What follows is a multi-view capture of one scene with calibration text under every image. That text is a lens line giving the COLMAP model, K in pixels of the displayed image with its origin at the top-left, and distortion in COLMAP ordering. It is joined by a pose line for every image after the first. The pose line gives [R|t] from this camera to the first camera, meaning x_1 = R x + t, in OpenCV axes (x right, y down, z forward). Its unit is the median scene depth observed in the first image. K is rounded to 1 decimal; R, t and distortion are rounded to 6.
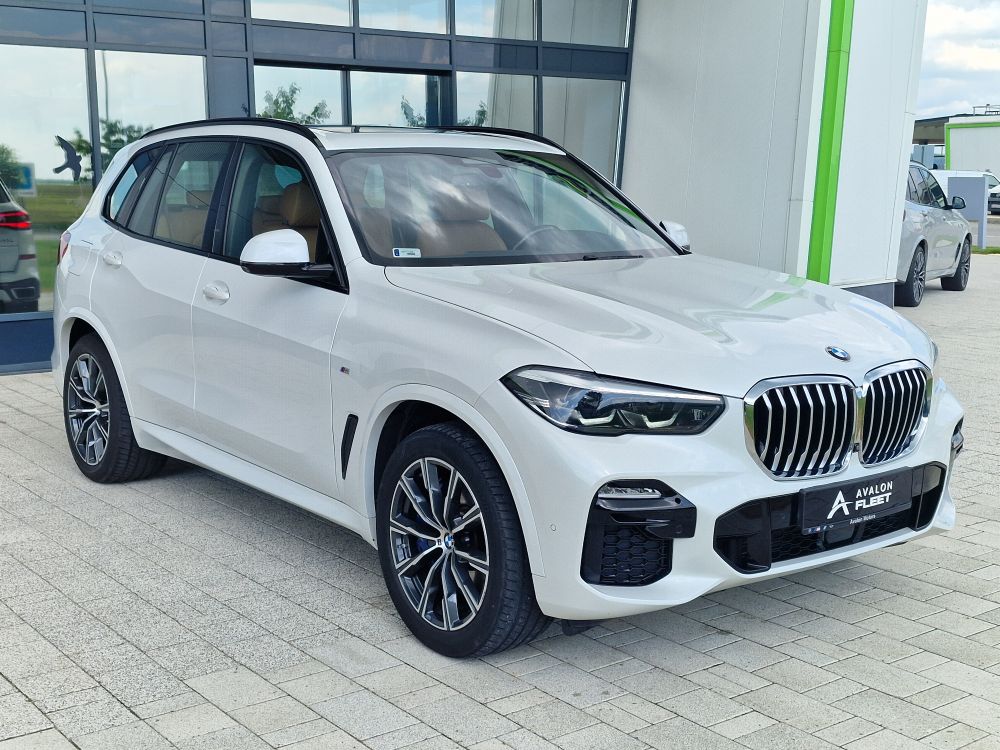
lens RADIAL K [[1289.2, 0, 500.0], [0, 1289.2, 375.0], [0, 0, 1]] dist [0.245020, 0.007082]
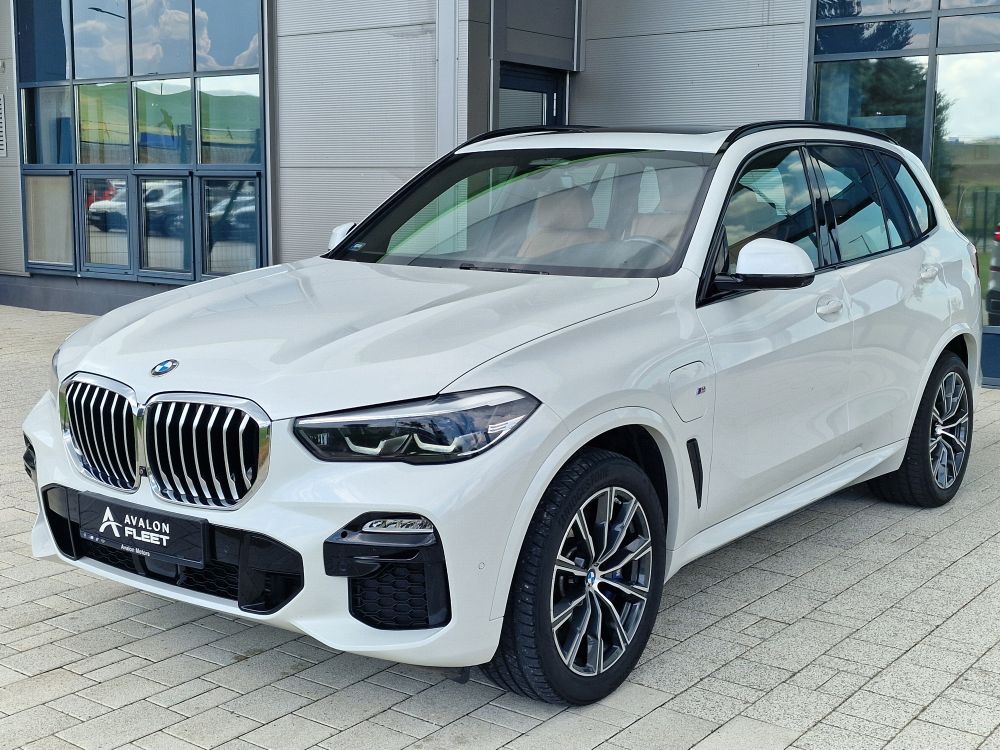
lens RADIAL K [[1340.4, 0, 500.0], [0, 1340.4, 375.0], [0, 0, 1]] dist [0.006196, 0.020803]
pose [[0.261296, 0.144532, -0.954377, 1.221698], [-0.162984, 0.981136, 0.103962, -0.149380], [0.951399, 0.128384, 0.279923, 0.970356]]
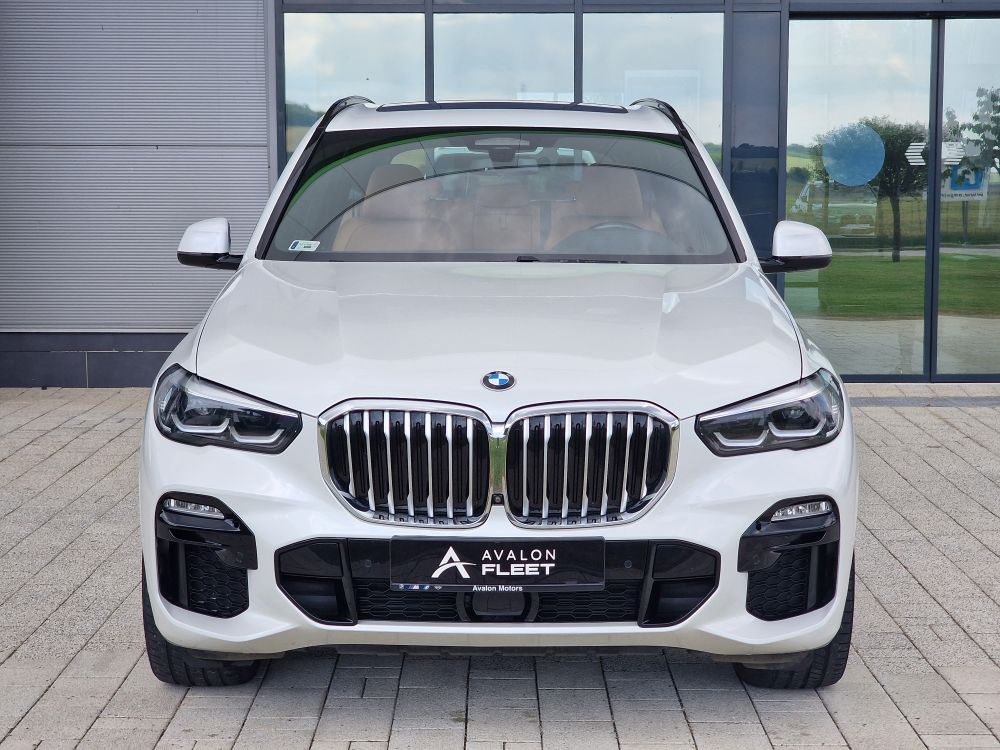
lens RADIAL K [[2061.3, 0, 500.0], [0, 2061.3, 375.0], [0, 0, 1]] dist [-0.600530, 5.443022]
pose [[0.794051, 0.073790, -0.603356, 1.029817], [-0.103305, 0.994547, -0.014323, -0.002683], [0.599009, 0.073703, 0.797344, -0.008588]]
